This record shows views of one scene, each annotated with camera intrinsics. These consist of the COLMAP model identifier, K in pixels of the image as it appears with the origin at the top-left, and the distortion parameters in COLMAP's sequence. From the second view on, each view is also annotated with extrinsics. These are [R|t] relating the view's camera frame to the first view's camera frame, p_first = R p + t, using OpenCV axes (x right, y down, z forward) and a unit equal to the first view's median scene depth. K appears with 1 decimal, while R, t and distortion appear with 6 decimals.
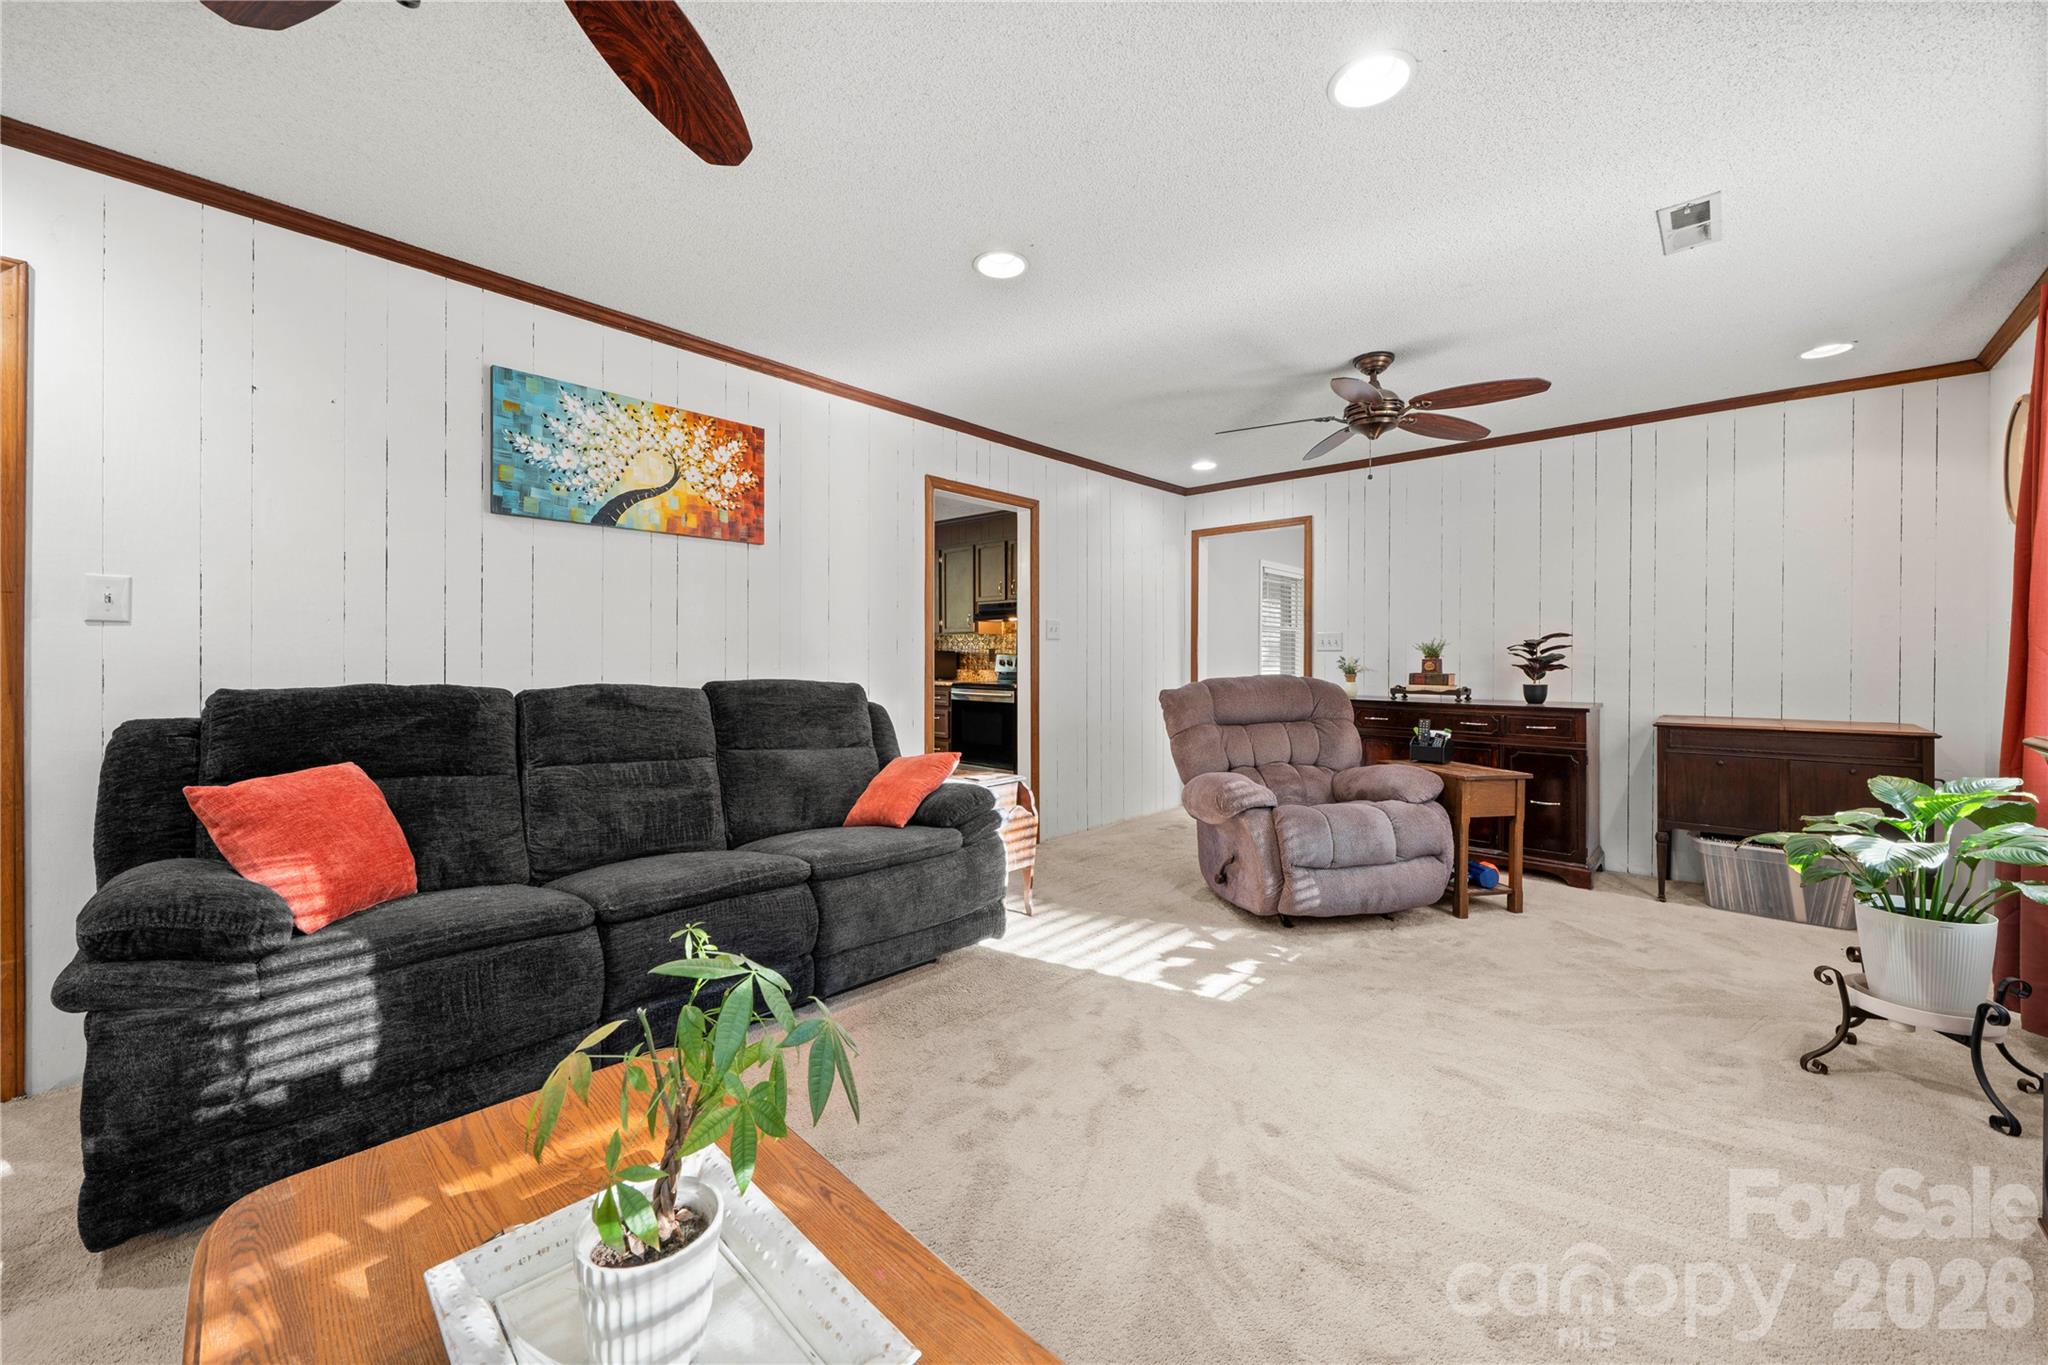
lens RADIAL K [[752.3, 0, 1049.6], [0, 752.3, 674.3], [0, 0, 1]] dist [-0.009493, 0.001140]
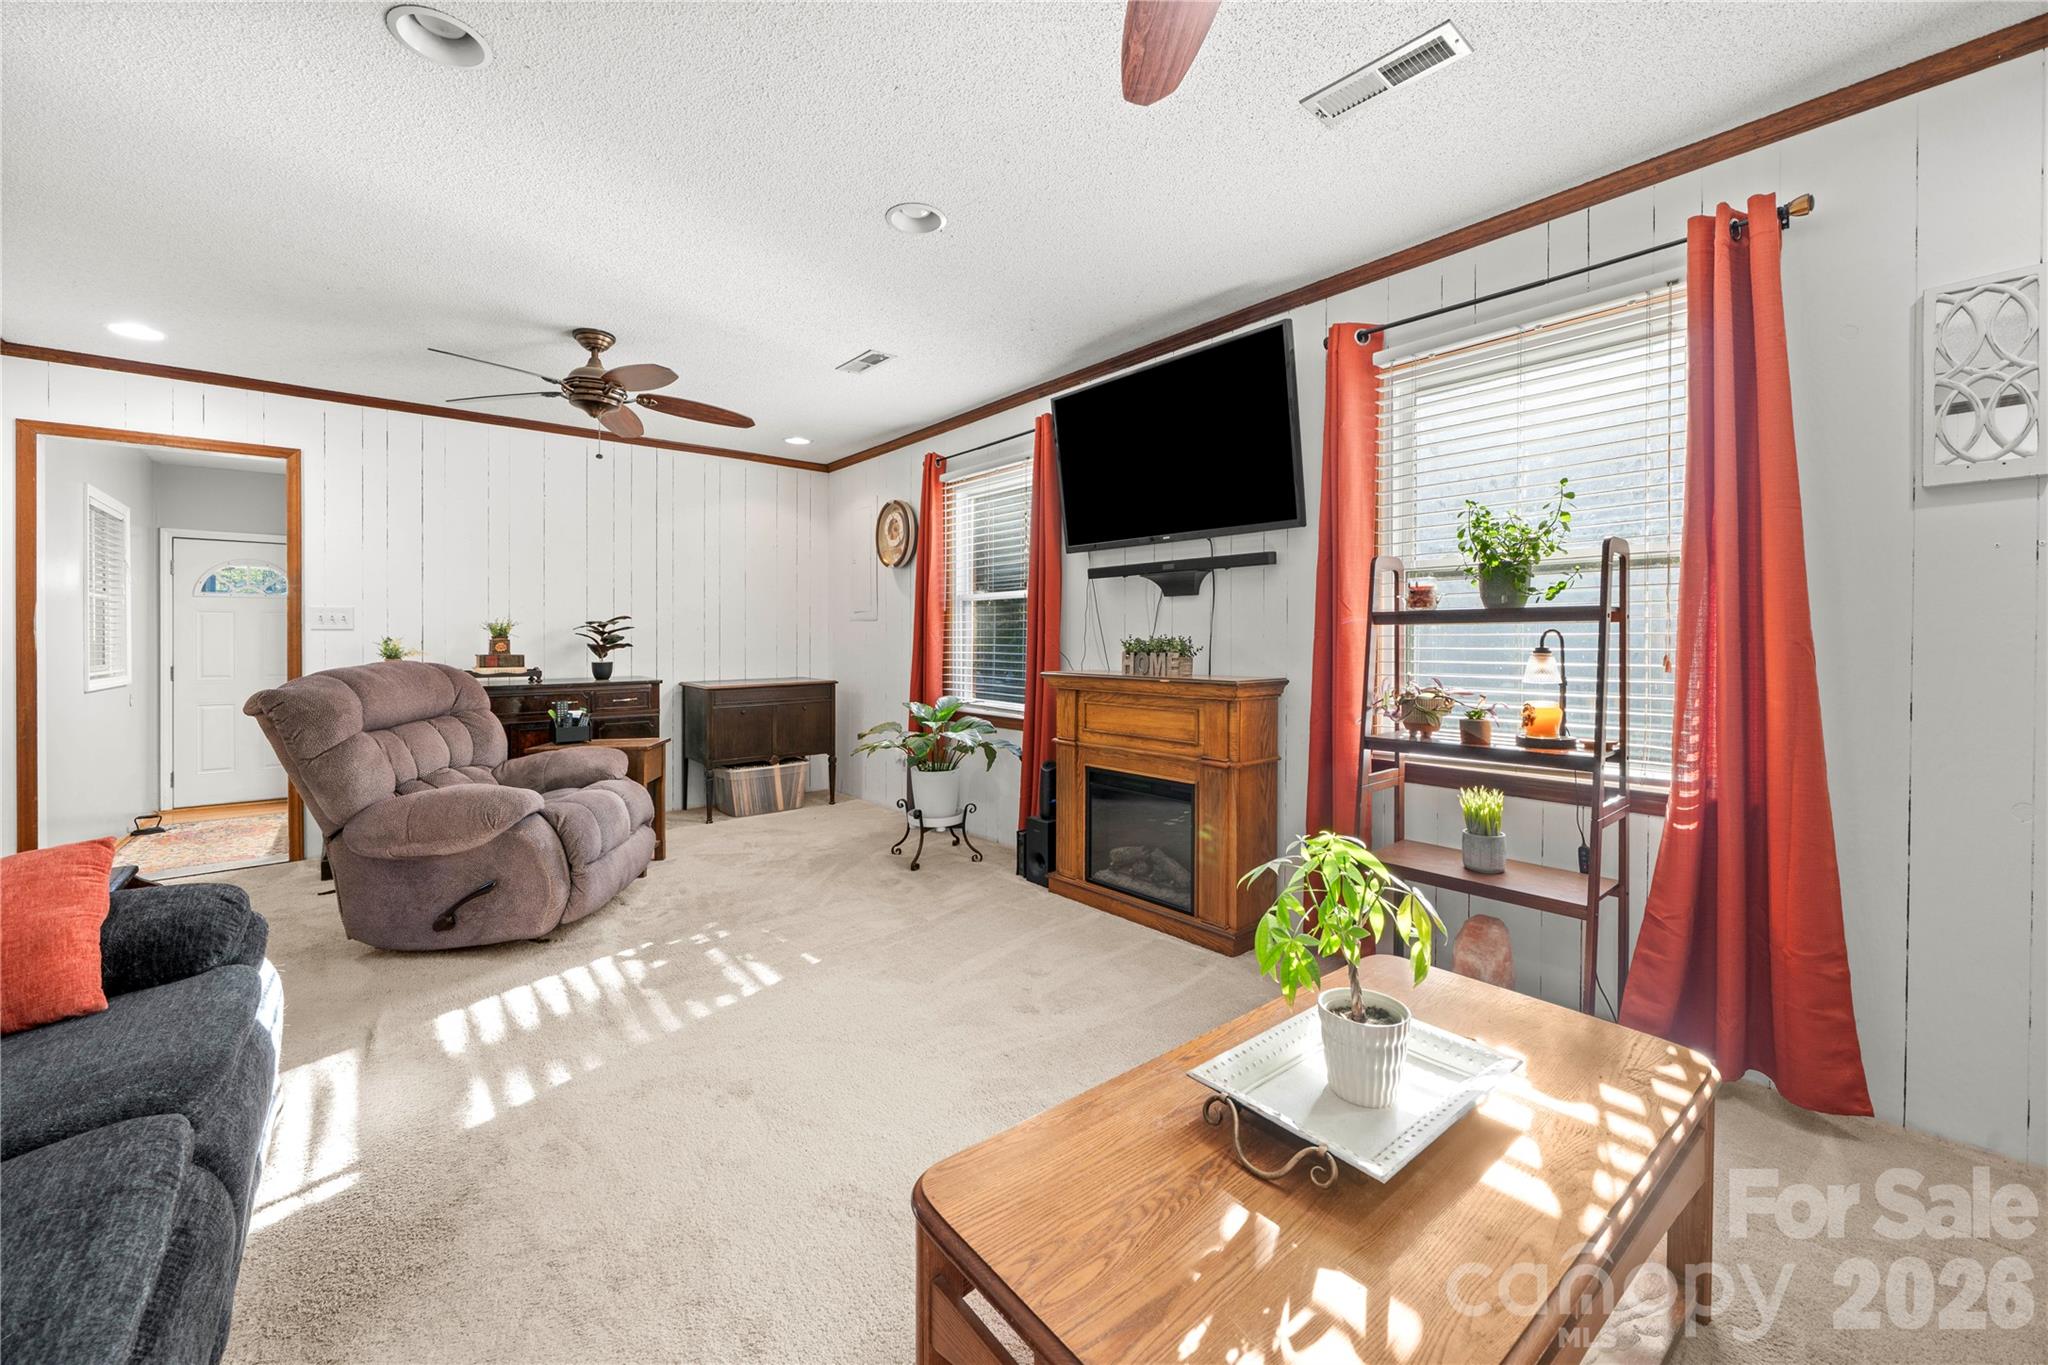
lens RADIAL K [[752.3, 0, 1009.8], [0, 752.3, 650.4], [0, 0, 1]] dist [-0.009493, 0.001140]
pose [[0.161803, -0.021821, 0.986582, -0.350554], [0.027478, 0.999467, 0.017600, -0.006628], [-0.986440, 0.024262, 0.162317, 0.237272]]
